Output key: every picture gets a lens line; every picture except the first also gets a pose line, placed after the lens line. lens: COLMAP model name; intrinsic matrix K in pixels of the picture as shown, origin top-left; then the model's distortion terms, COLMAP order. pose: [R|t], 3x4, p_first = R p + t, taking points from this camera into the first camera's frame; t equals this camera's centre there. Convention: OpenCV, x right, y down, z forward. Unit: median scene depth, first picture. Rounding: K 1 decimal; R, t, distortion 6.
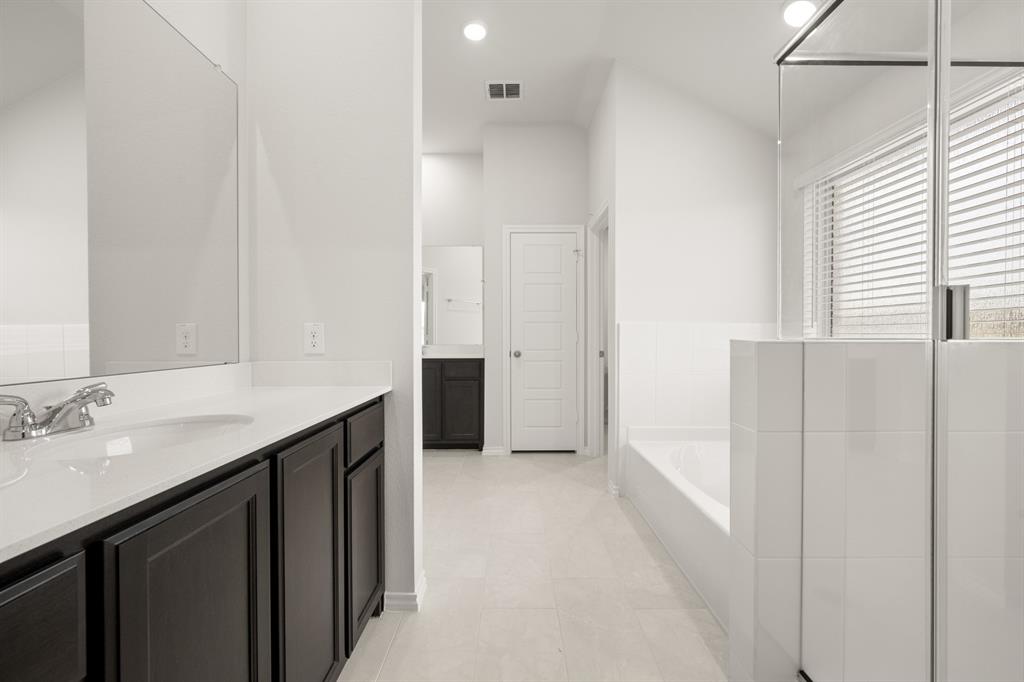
lens RADIAL K [[403.7, 0, 513.5], [0, 403.7, 337.2], [0, 0, 1]] dist [-0.000503, -0.000112]
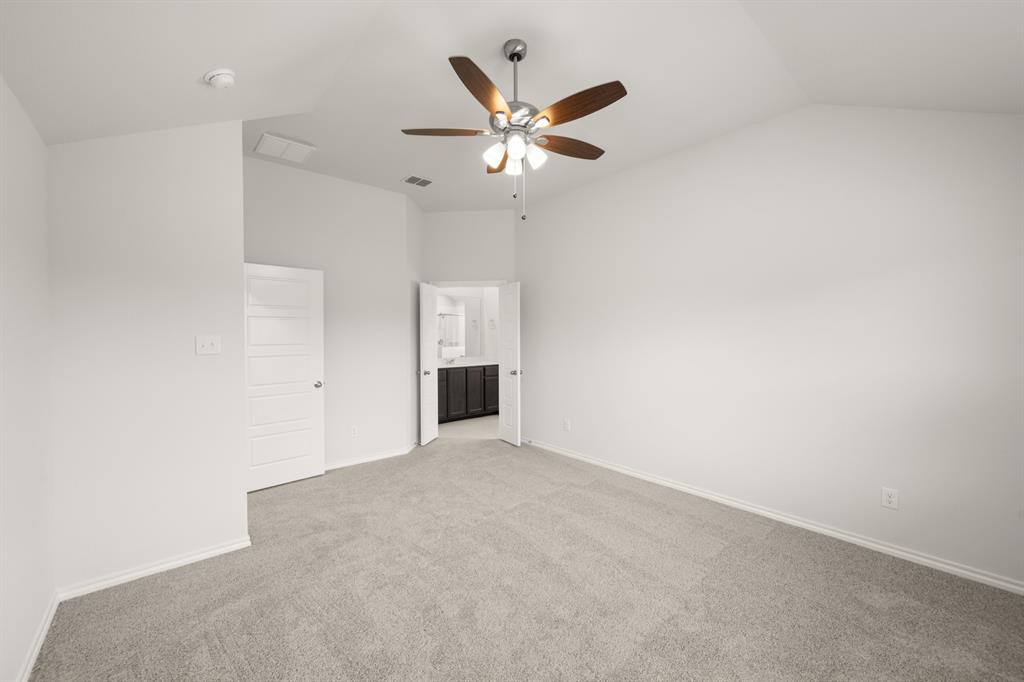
lens RADIAL K [[403.7, 0, 513.5], [0, 403.7, 337.2], [0, 0, 1]] dist [-0.000503, -0.000112]
pose [[0.754710, -0.008539, 0.656003, -1.269306], [0.006937, 0.999963, 0.005035, -0.082375], [-0.656022, 0.000751, 0.754742, -0.465121]]
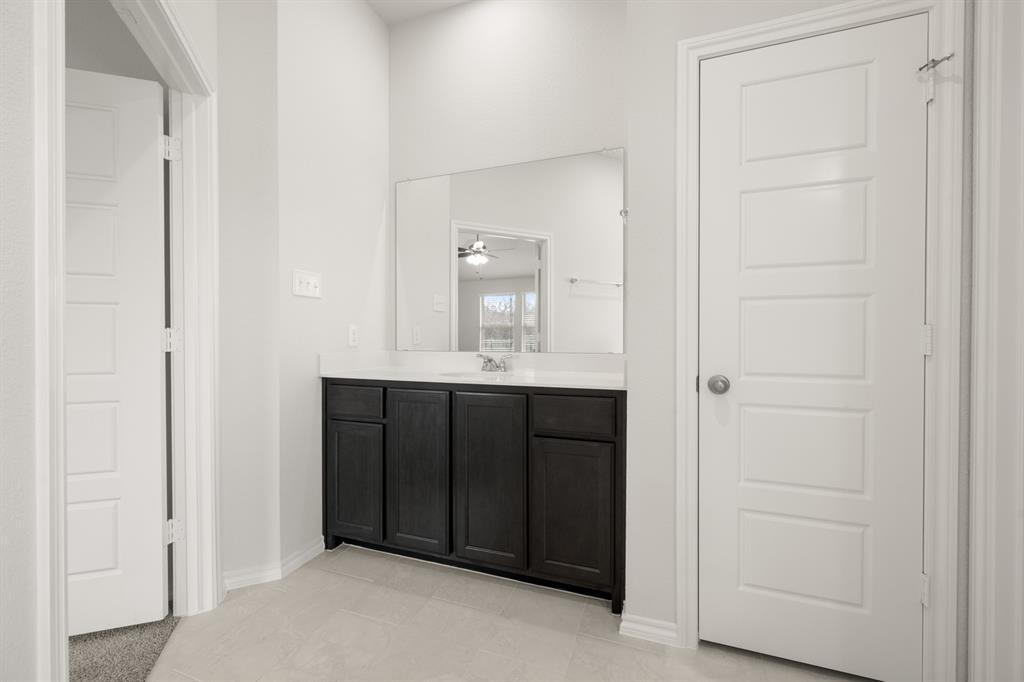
lens RADIAL K [[403.7, 0, 513.5], [0, 403.7, 337.2], [0, 0, 1]] dist [-0.000503, -0.000112]
pose [[0.940735, 0.002881, -0.339131, -0.041502], [-0.000464, 0.999974, 0.007206, -0.004256], [0.339143, -0.006621, 0.940712, 0.581111]]
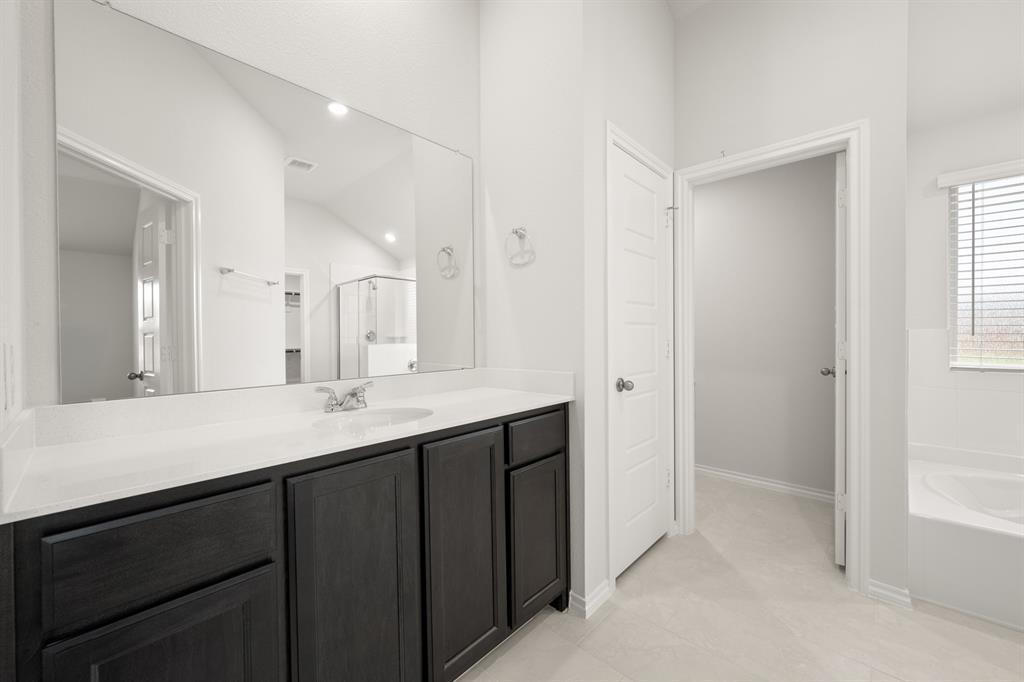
lens RADIAL K [[403.7, 0, 513.5], [0, 403.7, 337.2], [0, 0, 1]] dist [-0.000503, -0.000112]
pose [[0.675816, -0.006337, 0.737043, -0.447106], [0.008162, 0.999966, 0.001113, -0.019665], [-0.737025, 0.005264, 0.675845, 0.742652]]
